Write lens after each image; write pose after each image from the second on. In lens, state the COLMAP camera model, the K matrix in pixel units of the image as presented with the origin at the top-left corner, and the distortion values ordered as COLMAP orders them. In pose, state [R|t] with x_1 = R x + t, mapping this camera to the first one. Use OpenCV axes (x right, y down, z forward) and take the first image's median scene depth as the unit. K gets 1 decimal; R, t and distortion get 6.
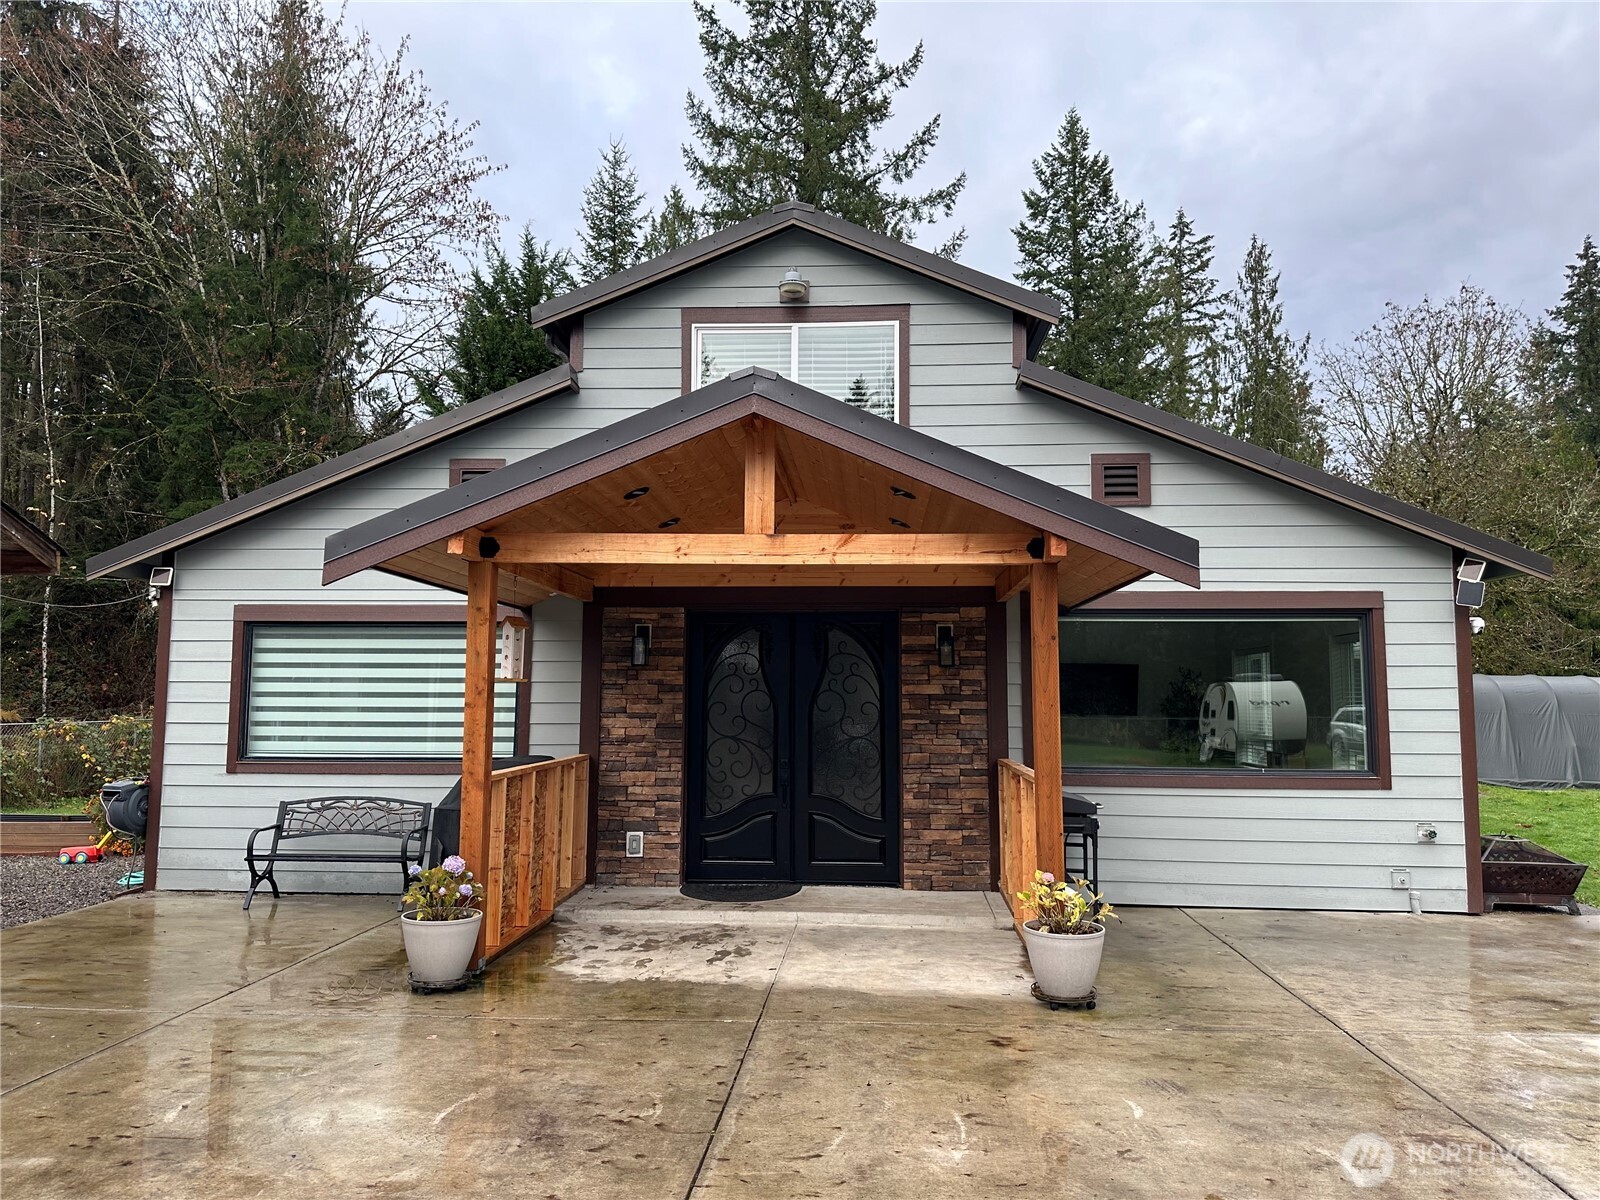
lens RADIAL K [[1121.6, 0, 793.5], [0, 1121.6, 591.5], [0, 0, 1]] dist [0.042734, -0.044524]
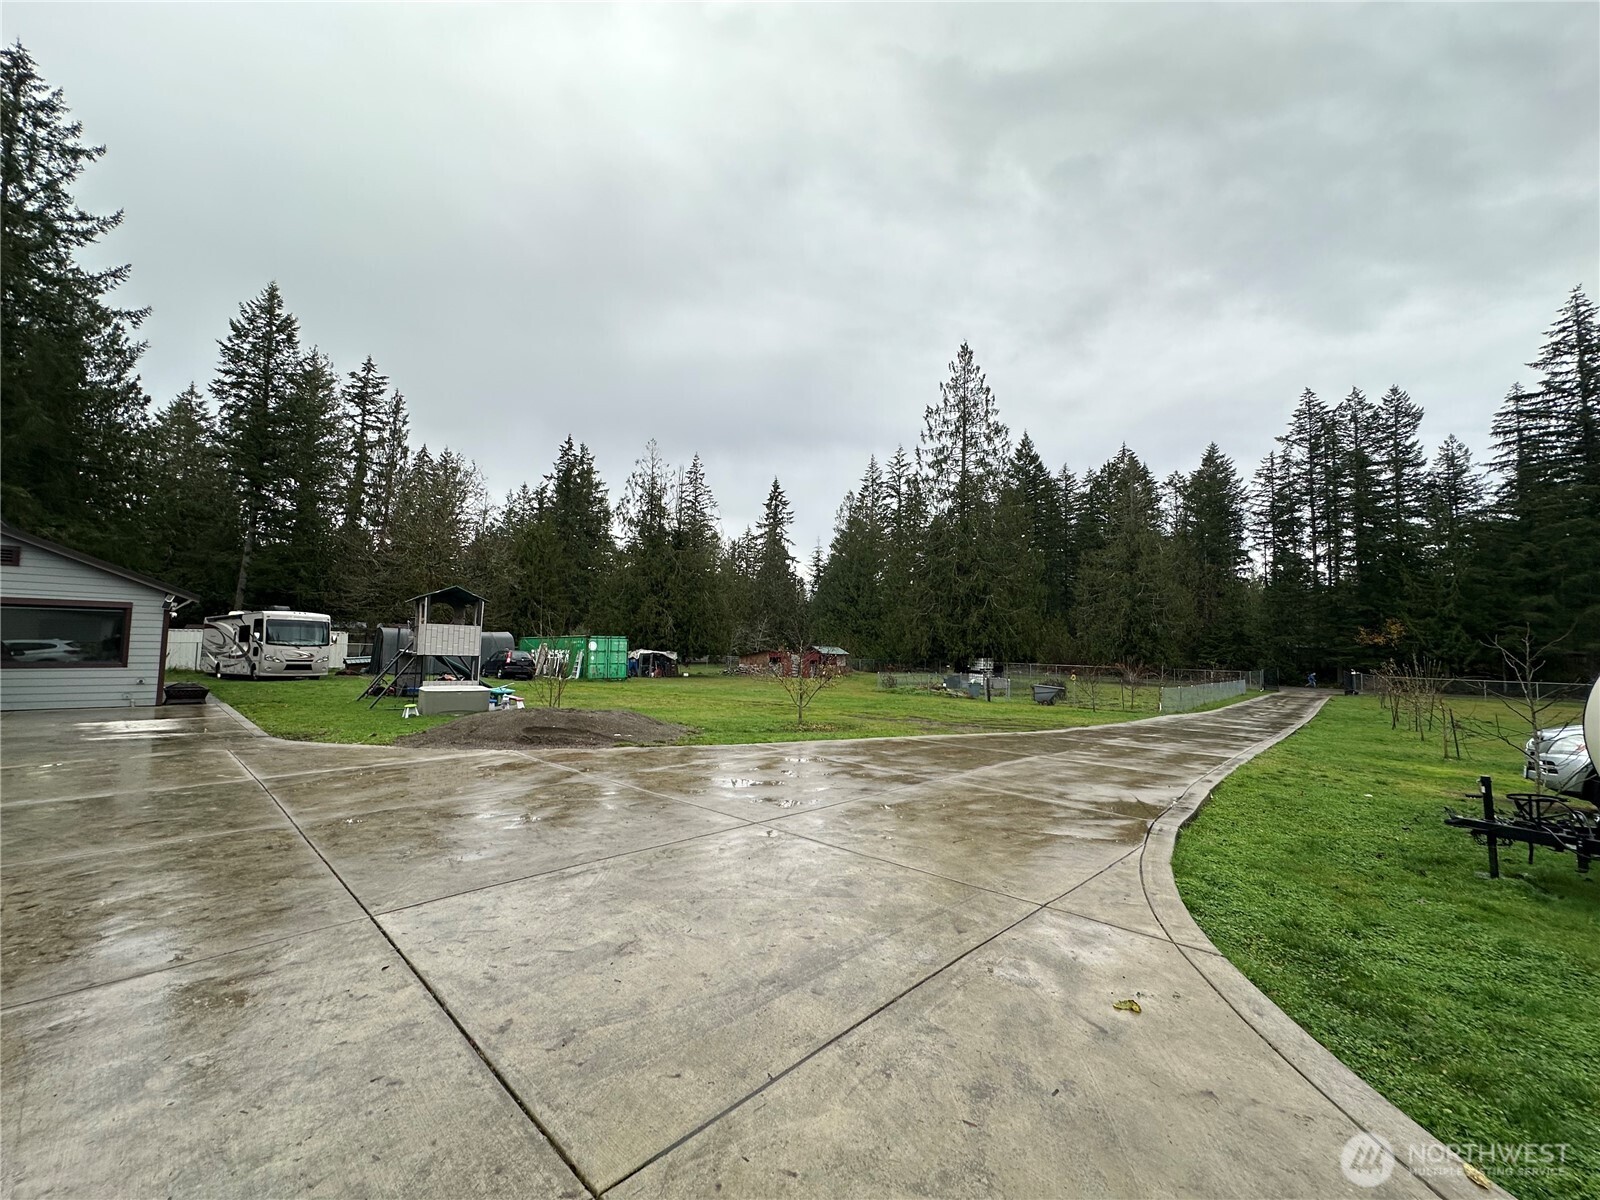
lens RADIAL K [[641.3, 0, 793.4], [0, 641.3, 608.3], [0, 0, 1]] dist [0.000208, 0.000619]
pose [[0.653640, 0.058117, 0.754571, 0.073840], [-0.096826, 0.995275, 0.007219, -0.032608], [-0.750586, -0.077781, 0.656179, -0.283306]]
